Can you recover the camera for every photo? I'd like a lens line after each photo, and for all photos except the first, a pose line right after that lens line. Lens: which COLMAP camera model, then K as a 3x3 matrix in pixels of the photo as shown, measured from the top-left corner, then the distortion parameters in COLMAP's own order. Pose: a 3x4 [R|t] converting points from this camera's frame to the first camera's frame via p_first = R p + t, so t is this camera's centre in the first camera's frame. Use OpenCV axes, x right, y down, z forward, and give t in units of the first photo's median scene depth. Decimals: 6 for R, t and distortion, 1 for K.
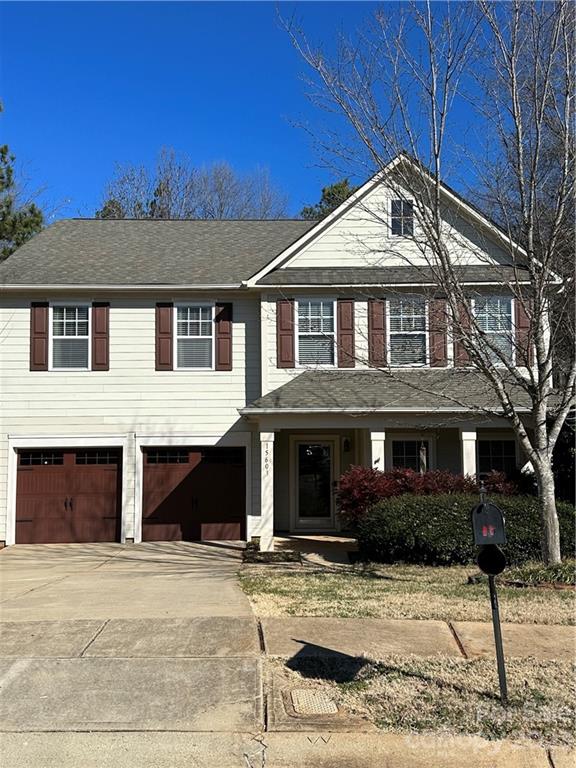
lens RADIAL K [[811.3, 0, 290.1], [0, 811.3, 383.5], [0, 0, 1]] dist [0.090867, 0.000000]
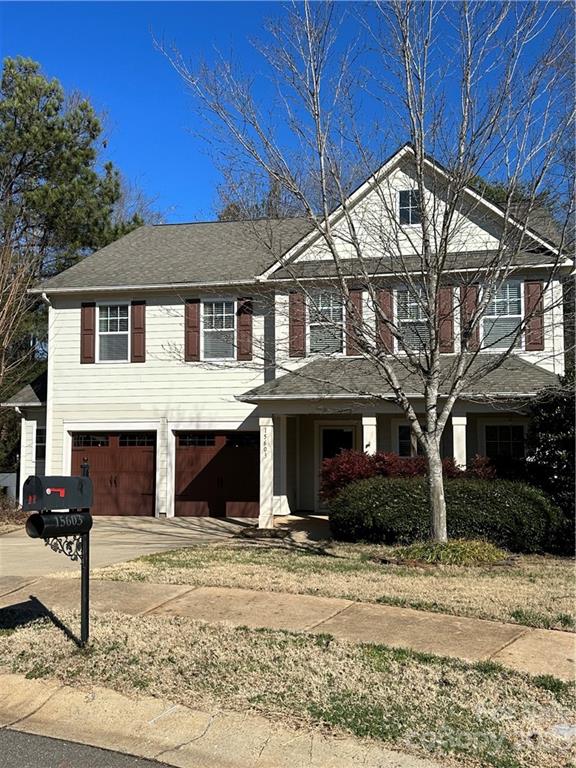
lens RADIAL K [[801.2, 0, 283.6], [0, 801.2, 378.4], [0, 0, 1]] dist [0.074164, 0.000000]
pose [[0.970983, -0.012395, -0.238827, 0.223570], [0.014794, 0.999856, 0.008256, 0.000057], [0.238690, -0.011549, 0.971027, -0.018771]]
